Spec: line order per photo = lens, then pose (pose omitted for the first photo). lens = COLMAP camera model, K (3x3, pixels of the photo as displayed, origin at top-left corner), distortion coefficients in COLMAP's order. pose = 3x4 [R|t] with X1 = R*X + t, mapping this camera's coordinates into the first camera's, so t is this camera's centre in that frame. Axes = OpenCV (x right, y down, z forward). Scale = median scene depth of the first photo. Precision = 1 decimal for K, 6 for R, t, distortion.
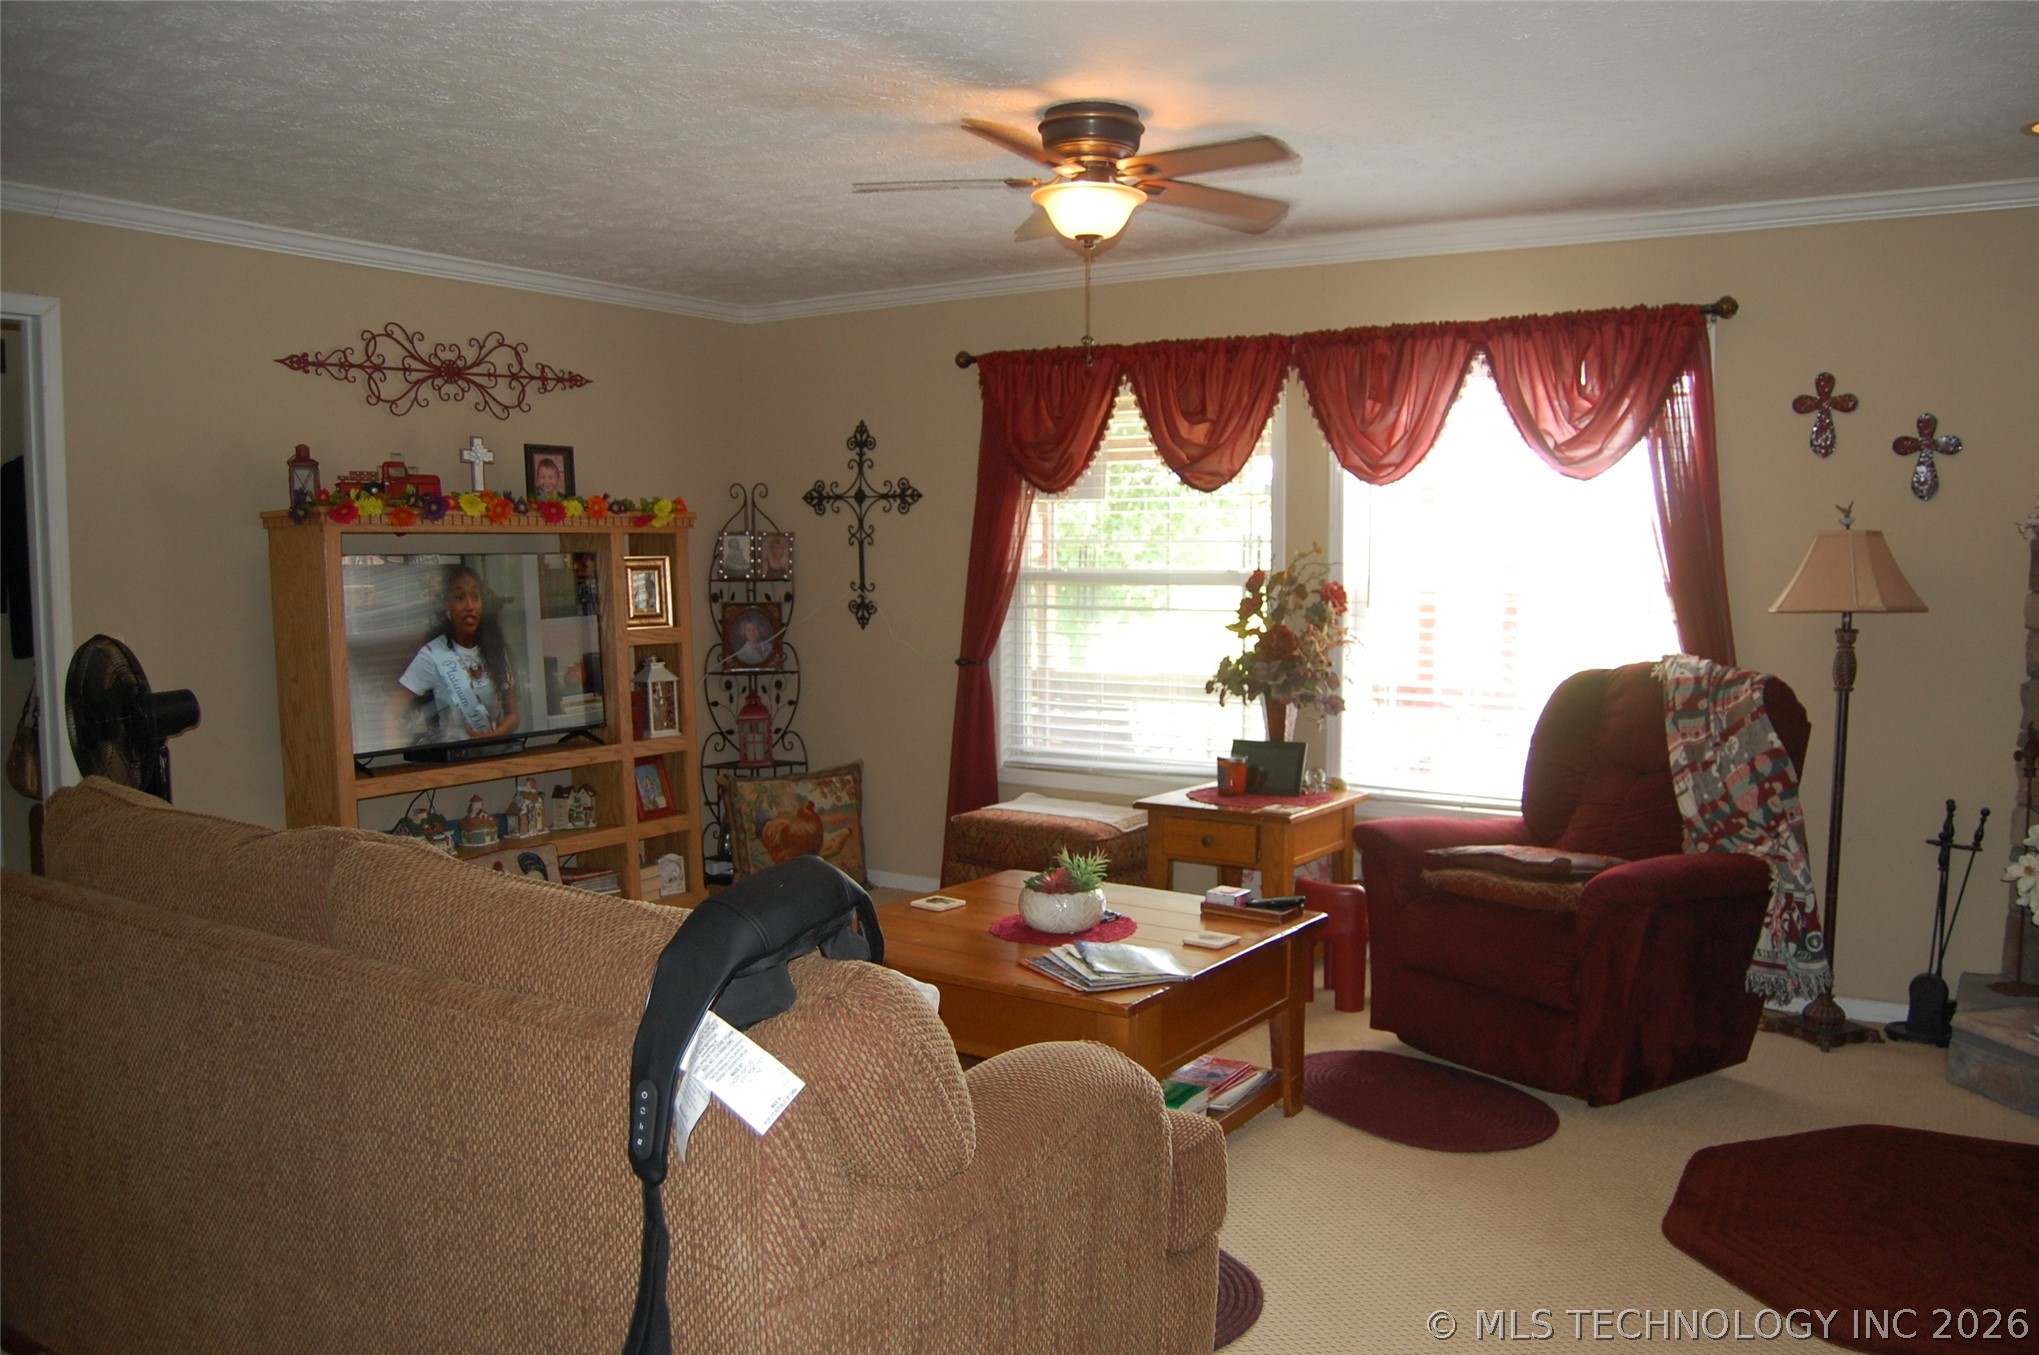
lens RADIAL K [[1578.1, 0, 1065.8], [0, 1578.1, 682.1], [0, 0, 1]] dist [-0.099552, 0.042655]
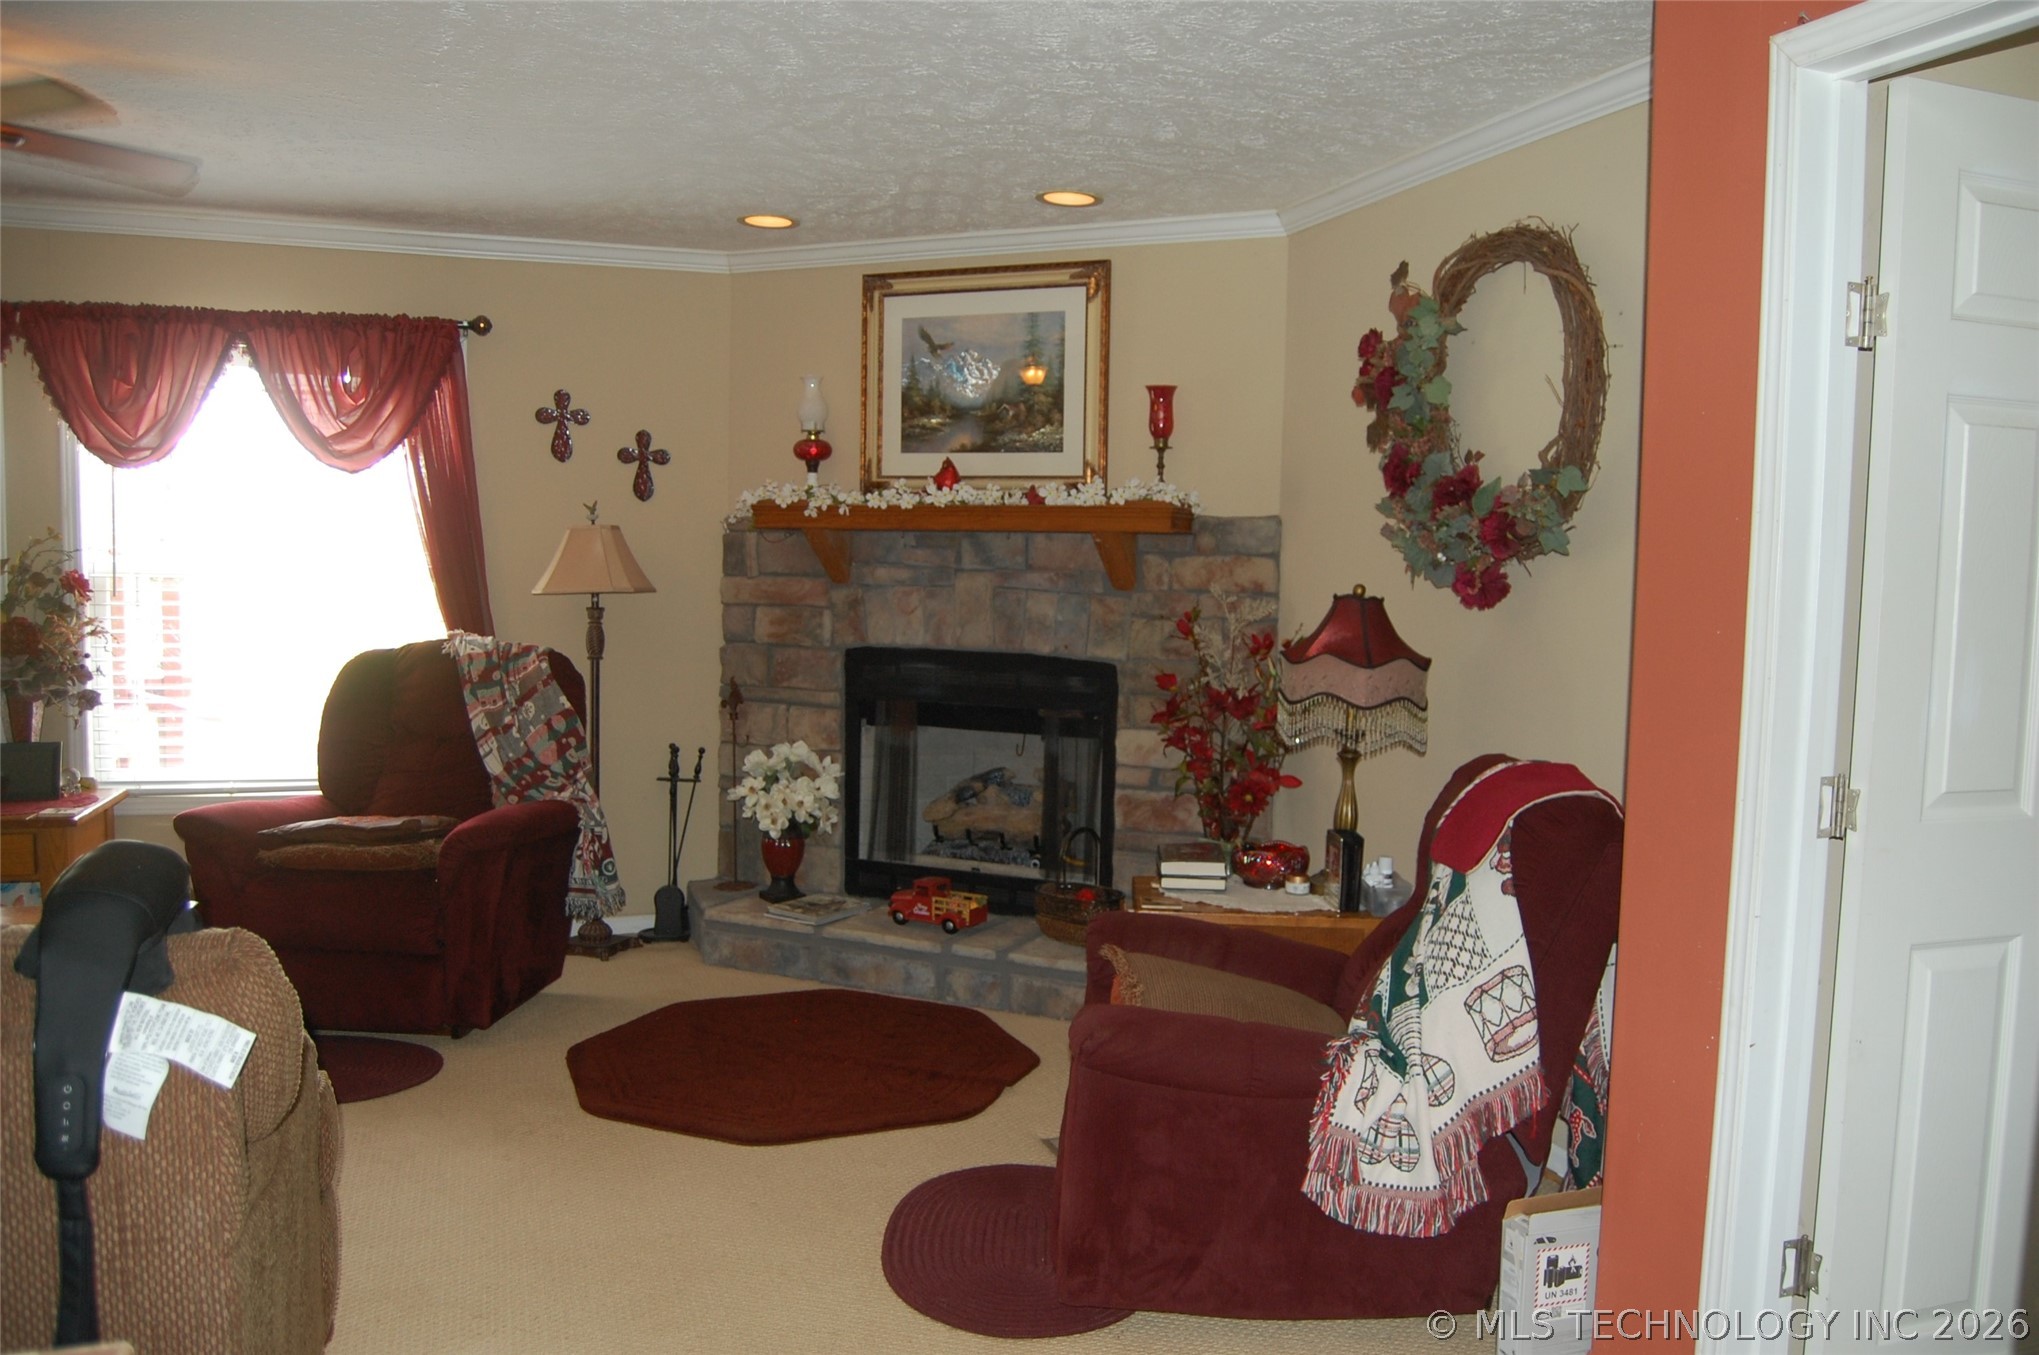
lens RADIAL K [[1578.1, 0, 1065.8], [0, 1578.1, 682.1], [0, 0, 1]] dist [-0.099552, 0.042655]
pose [[0.614316, -0.052169, 0.787334, -0.231871], [0.045238, 0.998499, 0.030863, 0.002564], [-0.787762, 0.016658, 0.615754, -0.033438]]
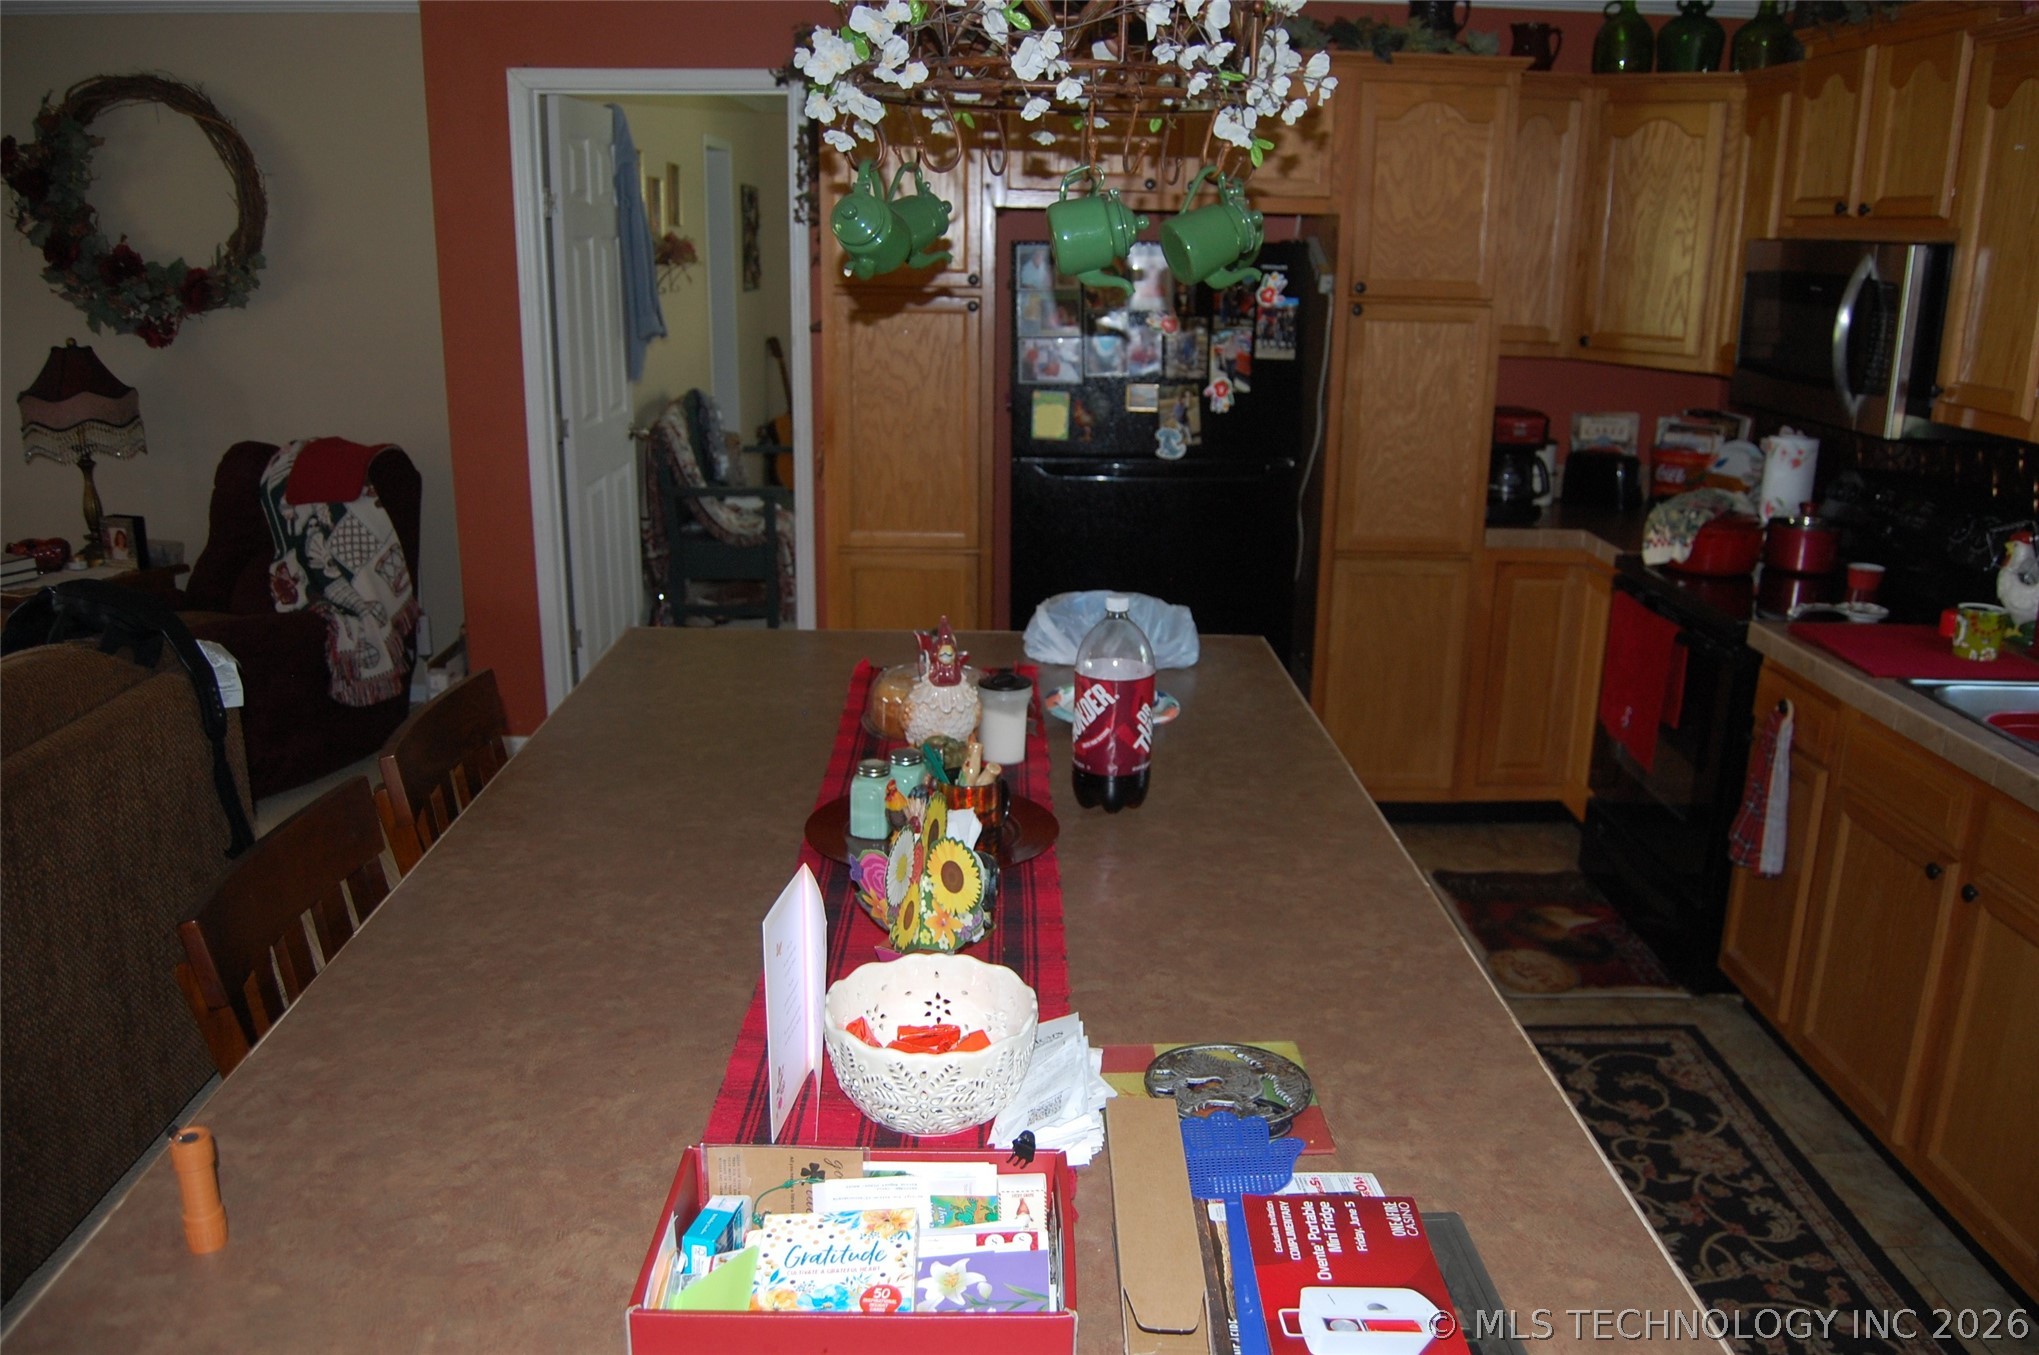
lens RADIAL K [[1578.1, 0, 1065.8], [0, 1578.1, 682.1], [0, 0, 1]] dist [-0.099552, 0.042655]
pose [[-0.556825, -0.238732, 0.795583, -0.845404], [0.051736, 0.945980, 0.320072, -0.101127], [-0.829017, 0.219384, -0.514394, 0.403731]]
